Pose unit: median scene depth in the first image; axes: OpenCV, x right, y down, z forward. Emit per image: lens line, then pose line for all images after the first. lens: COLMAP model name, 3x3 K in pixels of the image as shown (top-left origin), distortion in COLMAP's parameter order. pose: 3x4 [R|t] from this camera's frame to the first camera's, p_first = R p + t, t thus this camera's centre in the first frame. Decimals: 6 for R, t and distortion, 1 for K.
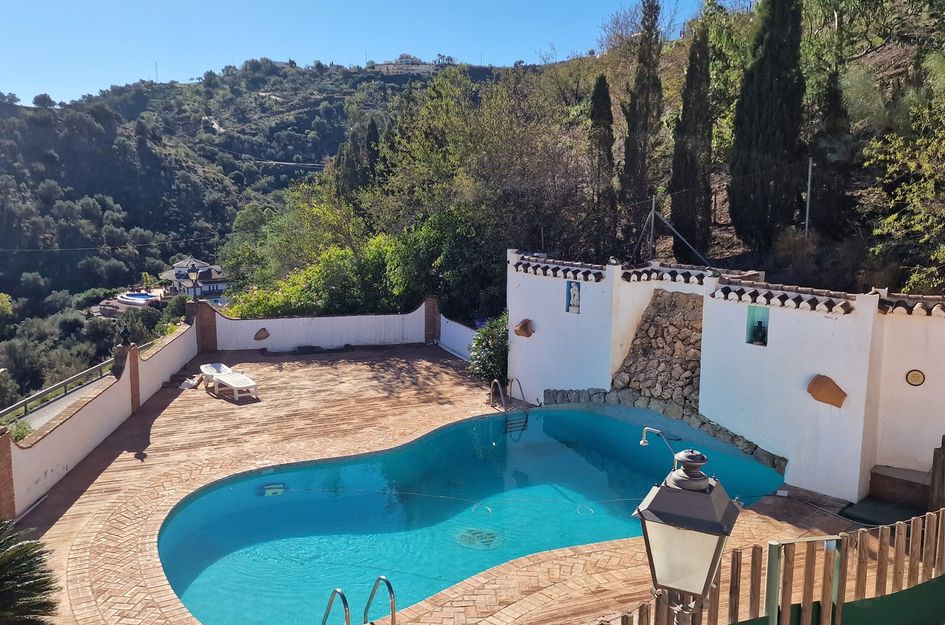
lens RADIAL K [[853.0, 0, 462.0], [0, 853.0, 314.3], [0, 0, 1]] dist [0.096694, -0.077858]
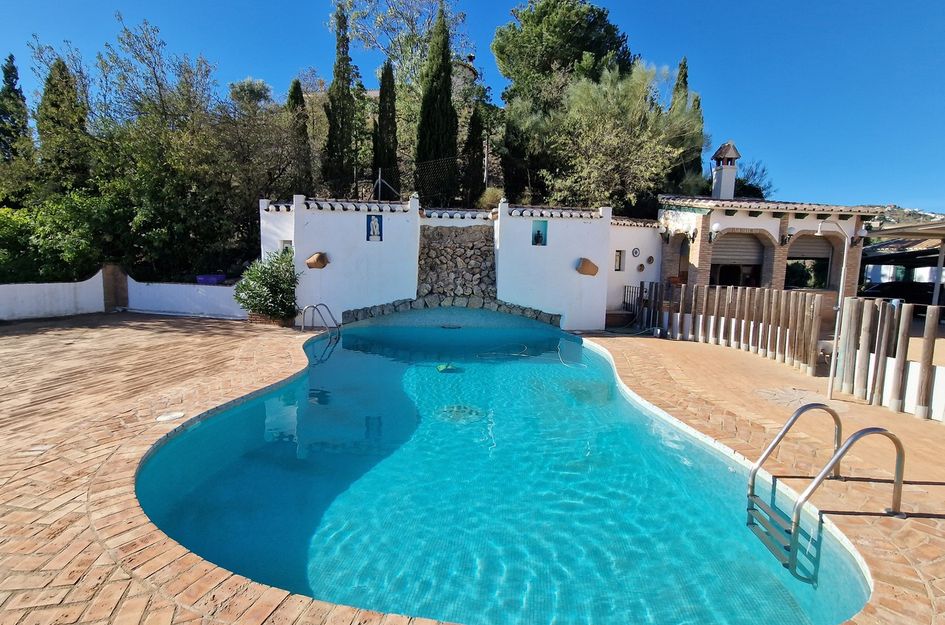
lens RADIAL K [[429.5, 0, 467.8], [0, 429.5, 306.6], [0, 0, 1]] dist [0.003380, -0.000798]
pose [[0.570575, -0.078645, 0.817471, -0.292164], [0.113237, 0.993430, 0.016537, 0.092613], [-0.813401, 0.083132, 0.575732, 0.528432]]
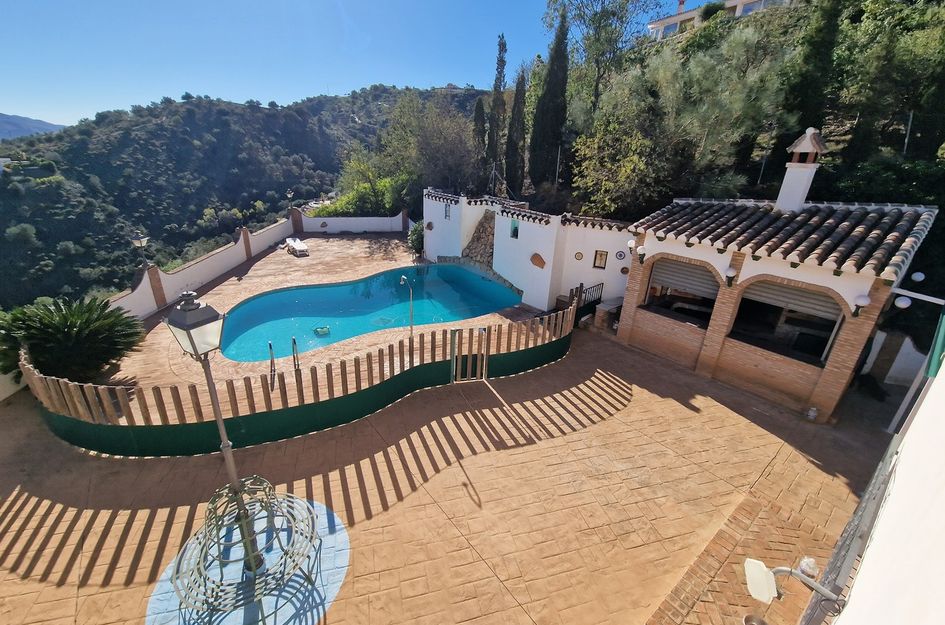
lens RADIAL K [[389.9, 0, 469.2], [0, 389.9, 307.1], [0, 0, 1]] dist [0.008809, -0.007367]
pose [[0.999309, 0.035807, -0.009942, 0.194278], [-0.032678, 0.974099, 0.223747, -0.008348], [0.017696, -0.223268, 0.974597, 0.014825]]
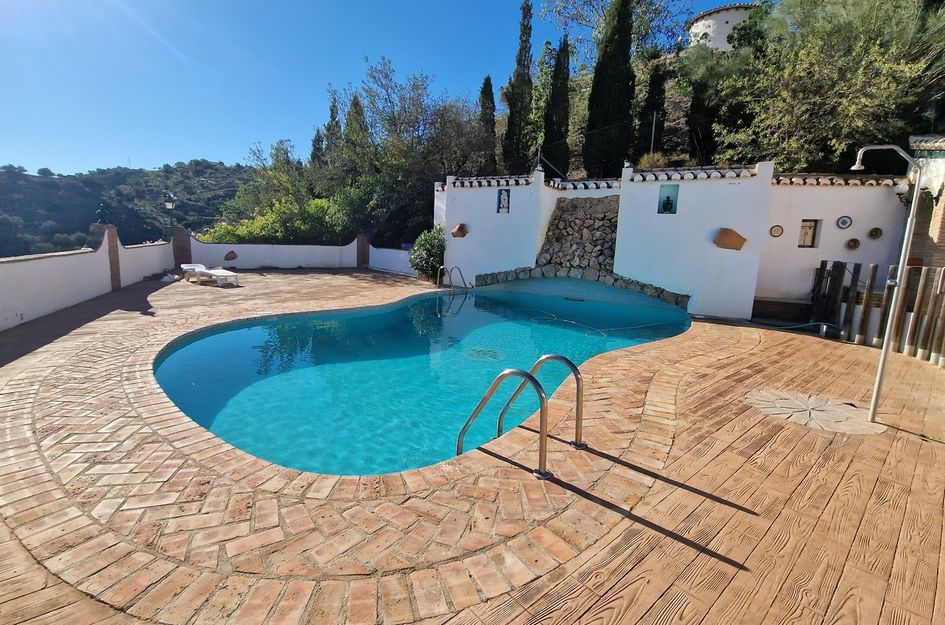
lens RADIAL K [[429.5, 0, 467.8], [0, 429.5, 306.6], [0, 0, 1]] dist [0.003380, -0.000798]
pose [[0.948264, -0.017593, 0.316996, -0.135641], [0.016574, 0.999845, 0.005911, 0.136070], [-0.317051, -0.000351, 0.948408, 0.361551]]
